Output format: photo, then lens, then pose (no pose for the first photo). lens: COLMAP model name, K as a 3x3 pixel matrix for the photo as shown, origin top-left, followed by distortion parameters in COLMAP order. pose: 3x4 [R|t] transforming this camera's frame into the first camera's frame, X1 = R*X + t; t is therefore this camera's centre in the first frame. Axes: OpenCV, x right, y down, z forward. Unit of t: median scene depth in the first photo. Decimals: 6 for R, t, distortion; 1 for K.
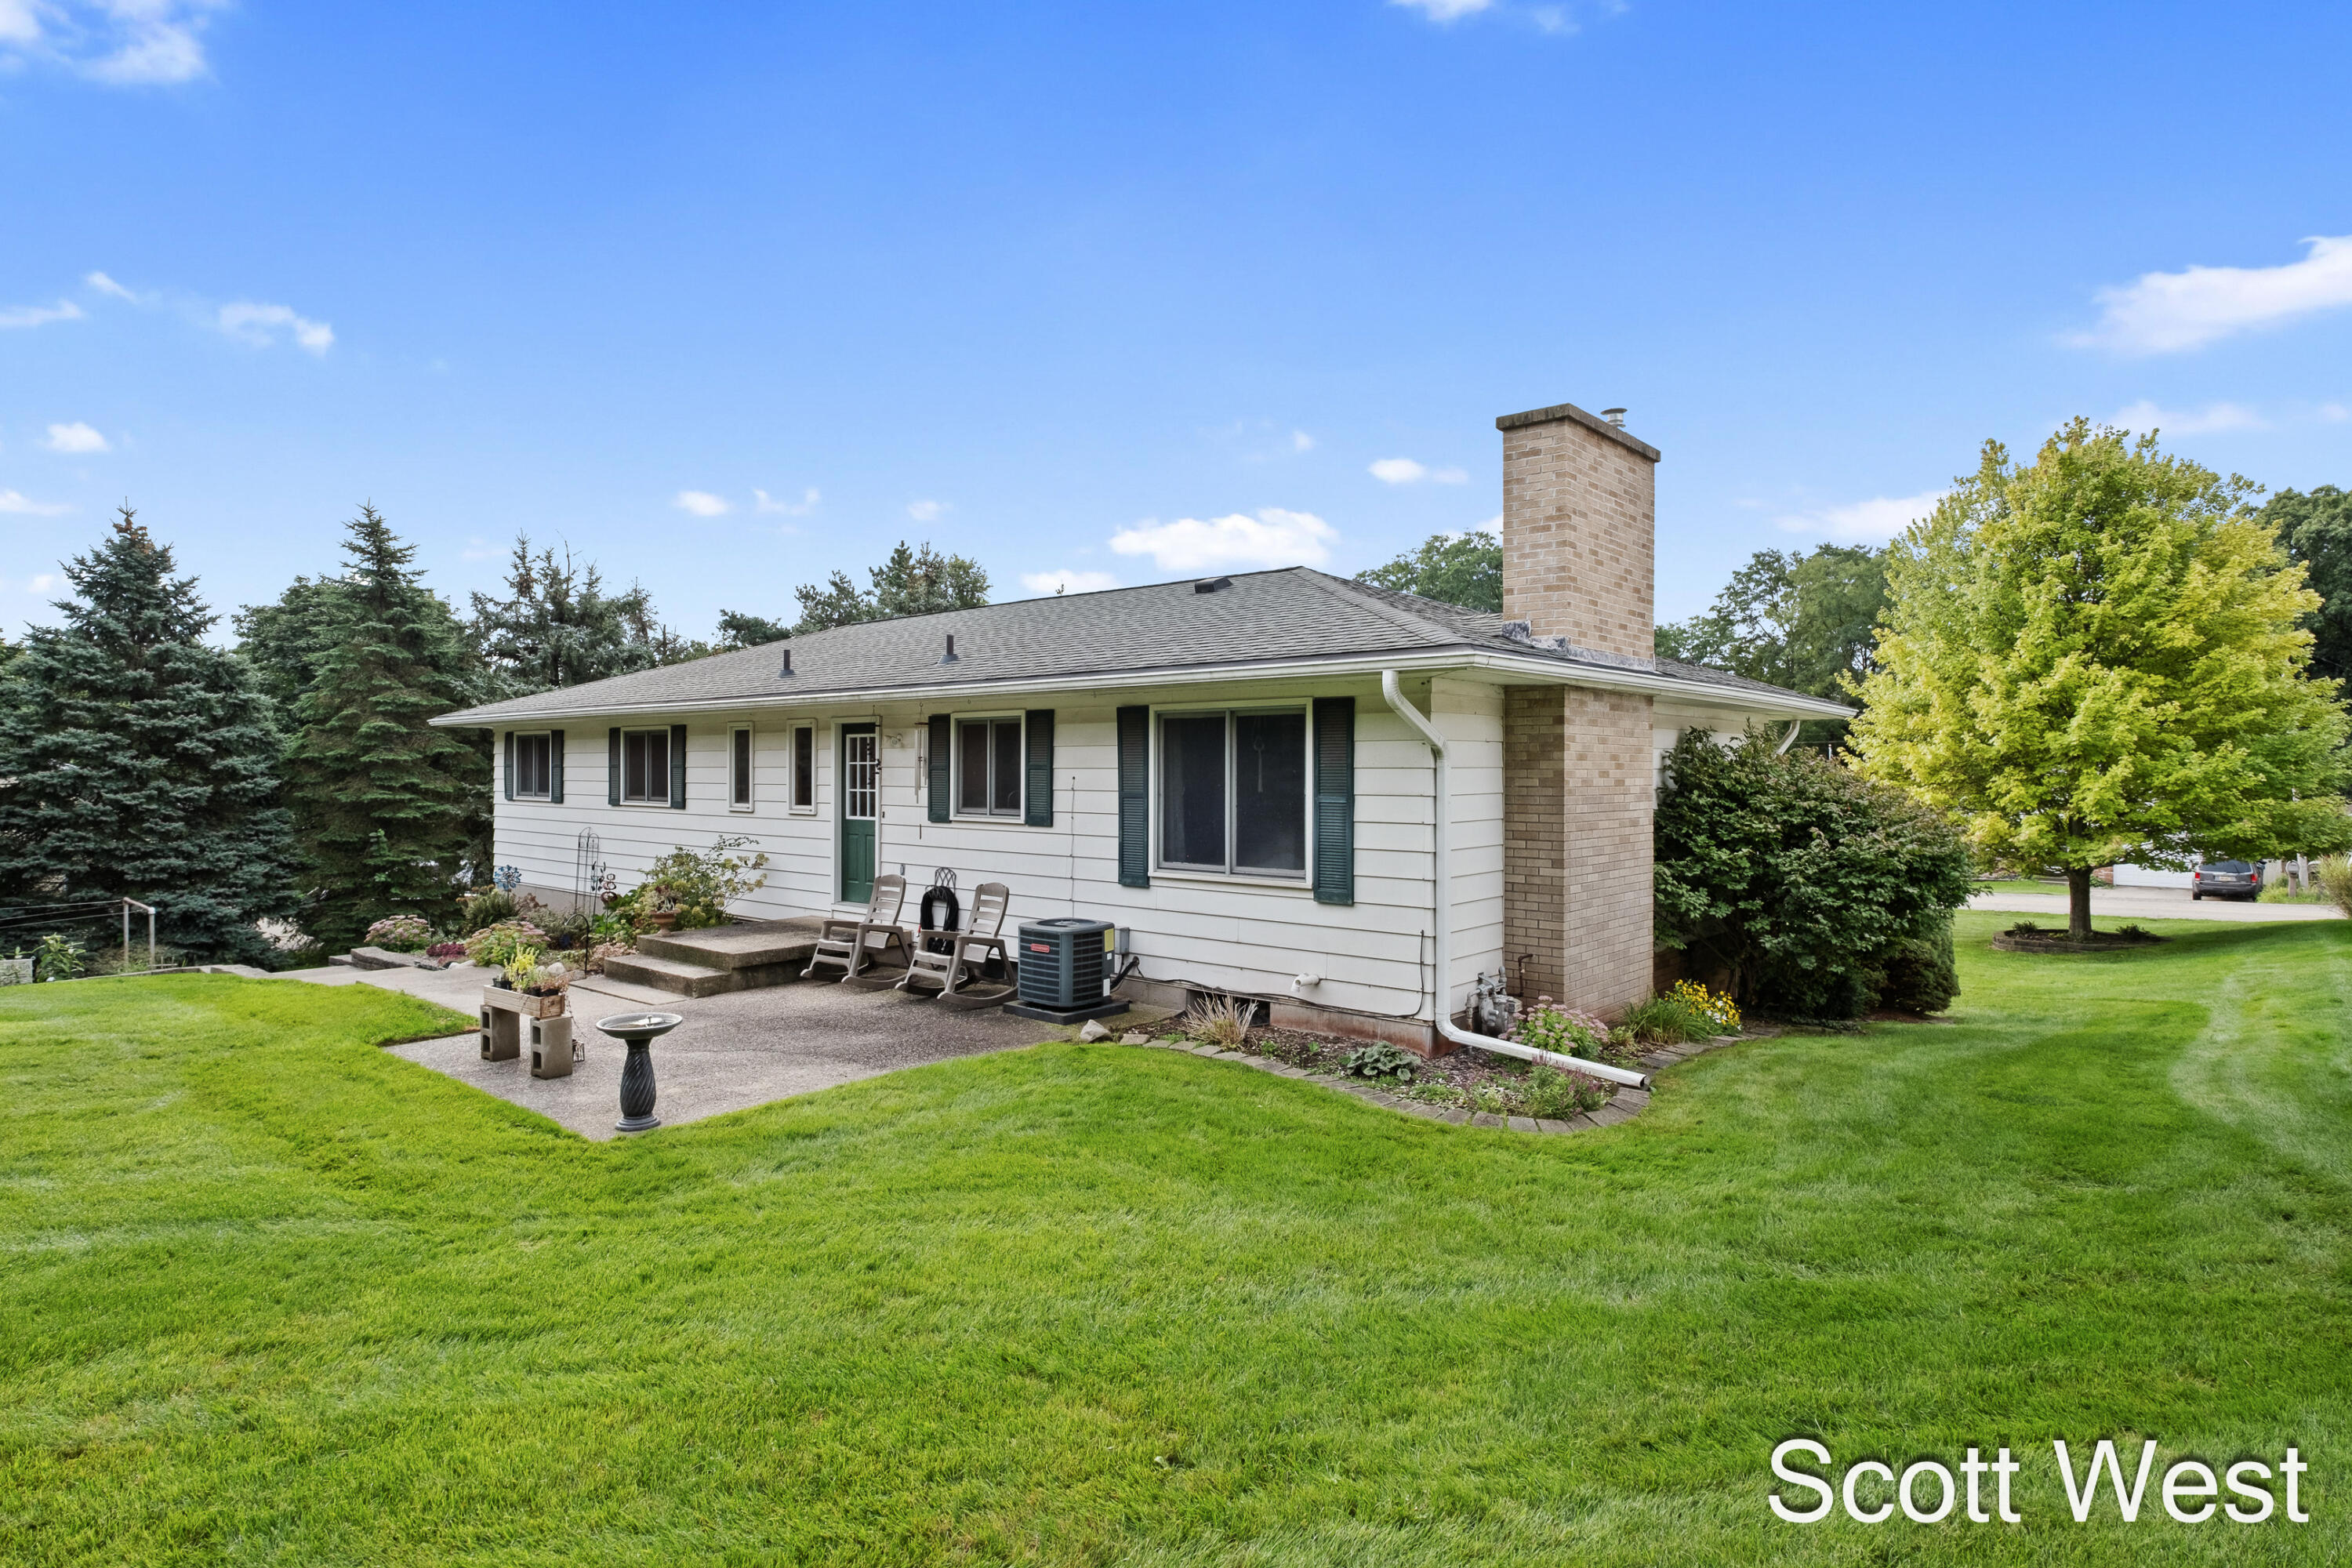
lens RADIAL K [[1247.7, 0, 1176.0], [0, 1247.7, 784.0], [0, 0, 1]] dist [-0.002352, 0.000384]
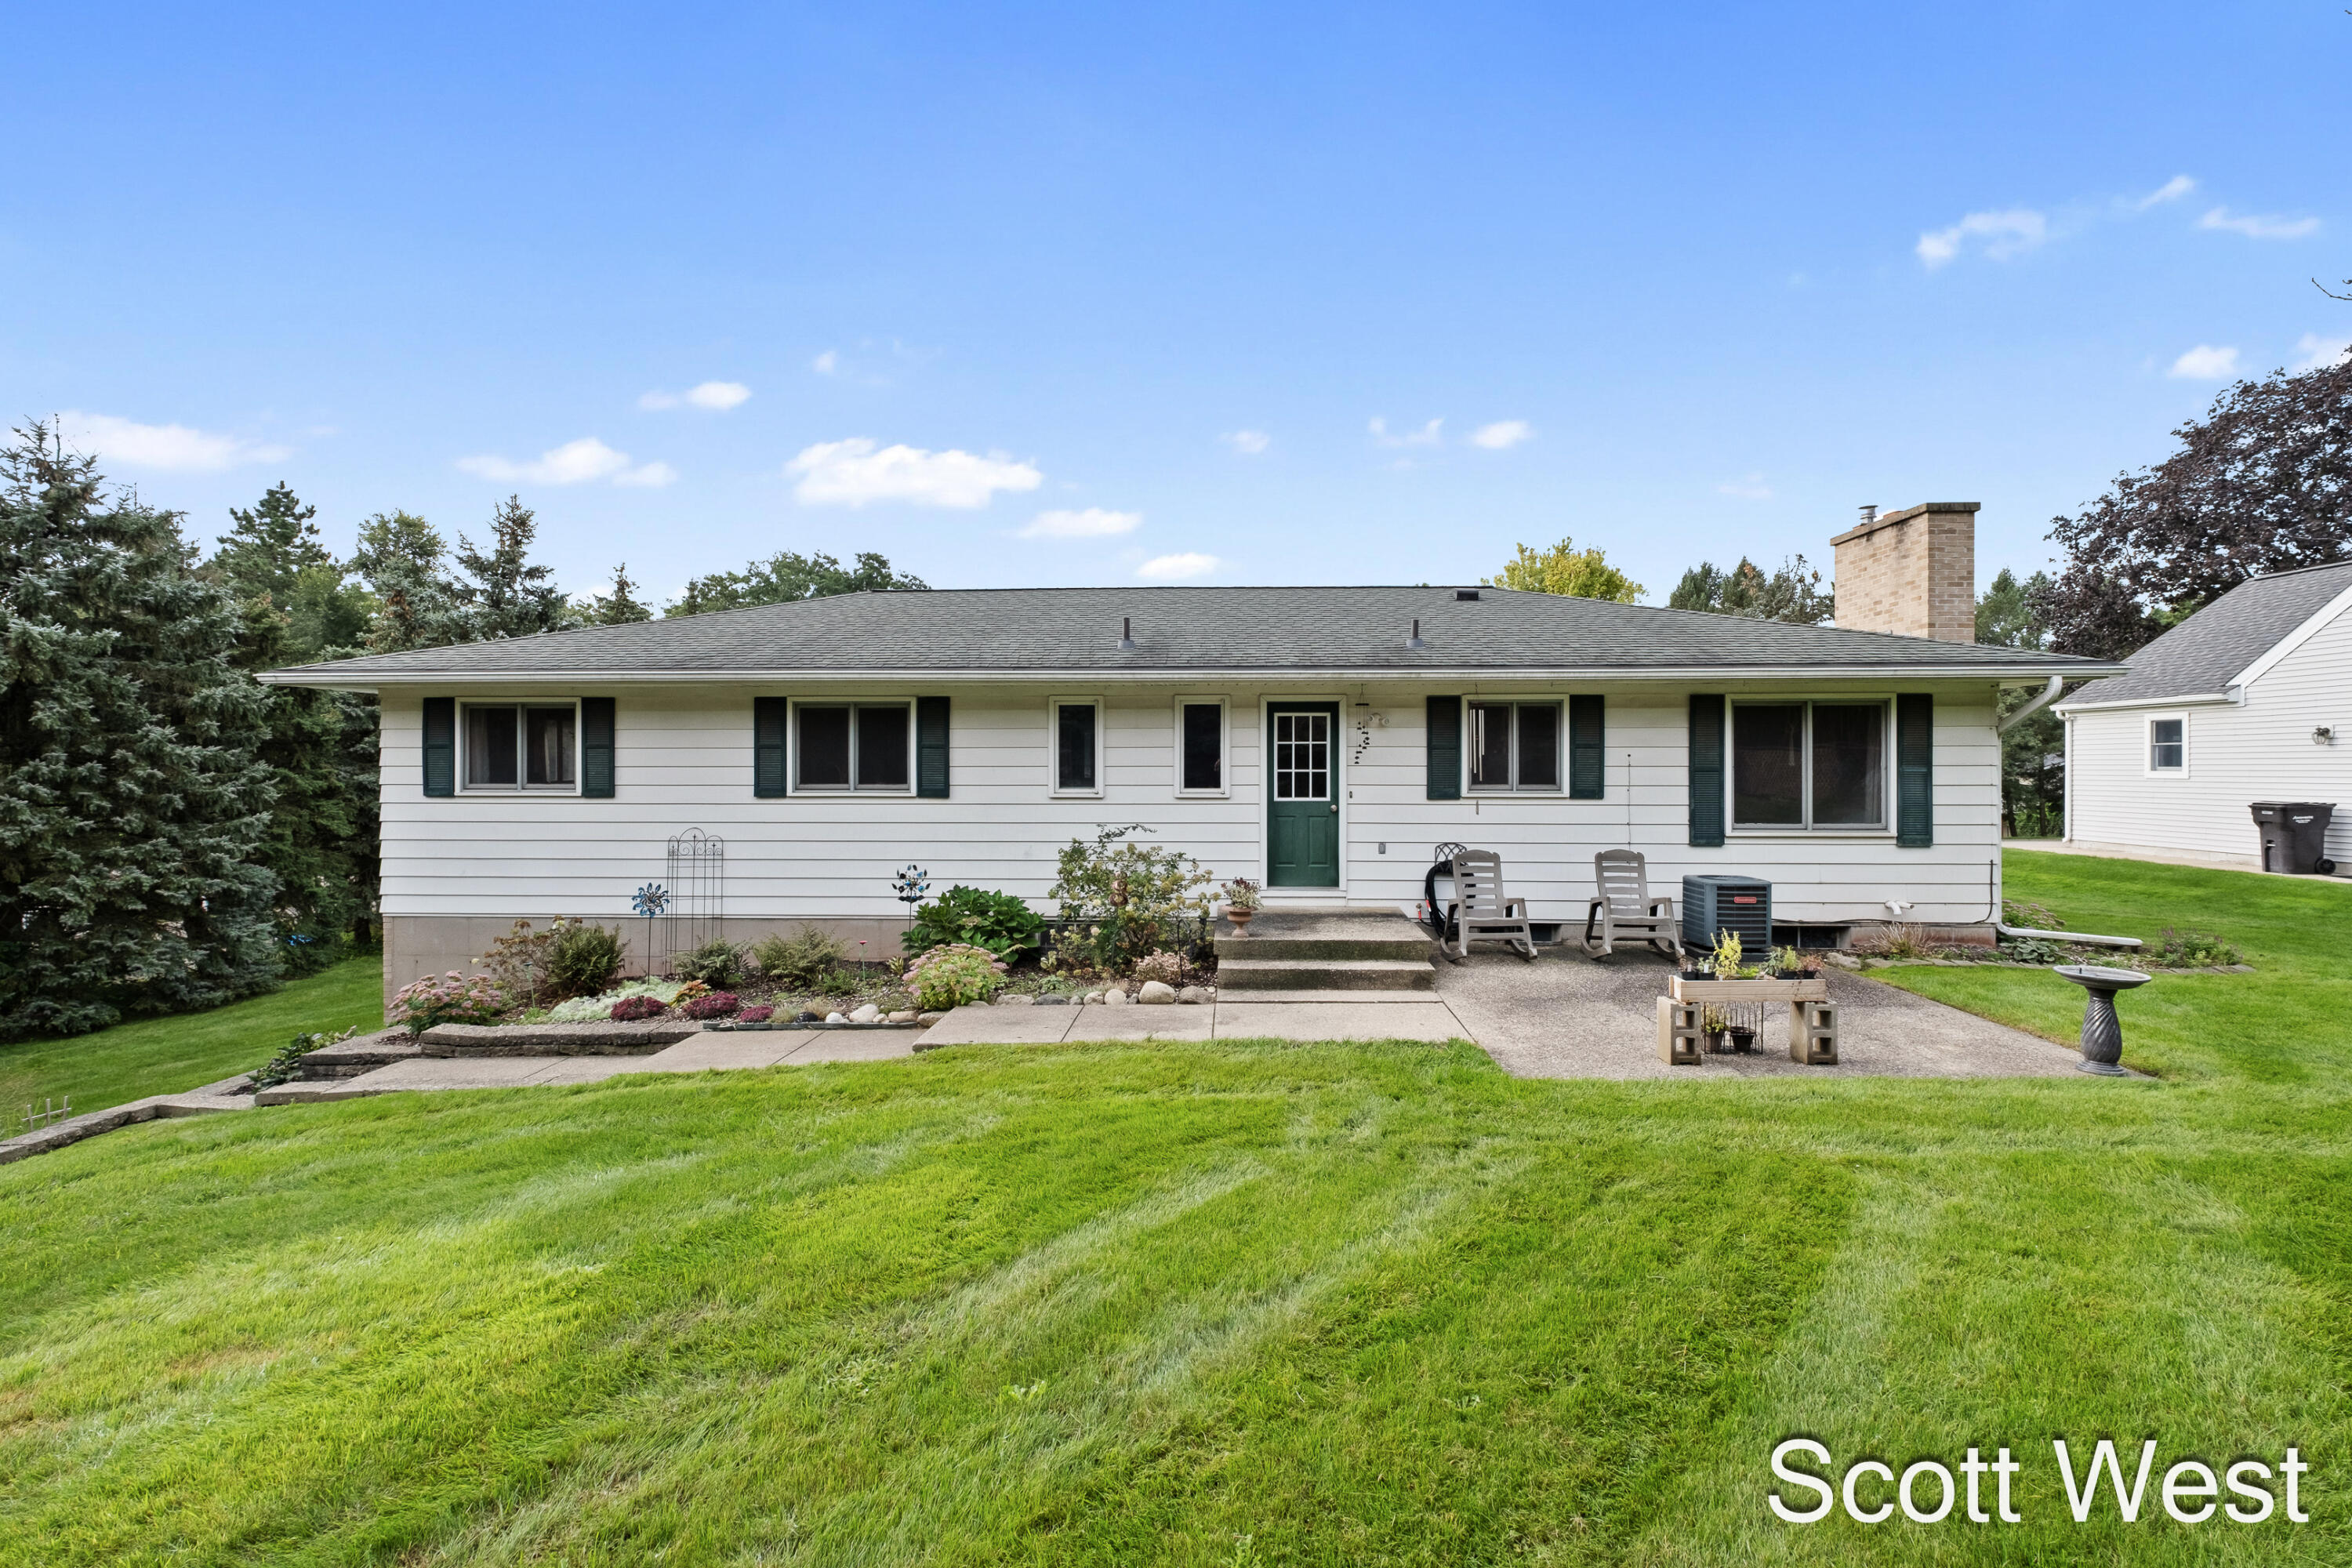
lens RADIAL K [[1059.7, 0, 1176.0], [0, 1059.7, 784.0], [0, 0, 1]] dist [0.020037, 0.000029]
pose [[0.775661, -0.013259, 0.631010, -1.012897], [0.009871, 0.999912, 0.008877, 0.008311], [-0.631072, -0.000657, 0.775724, 0.499927]]
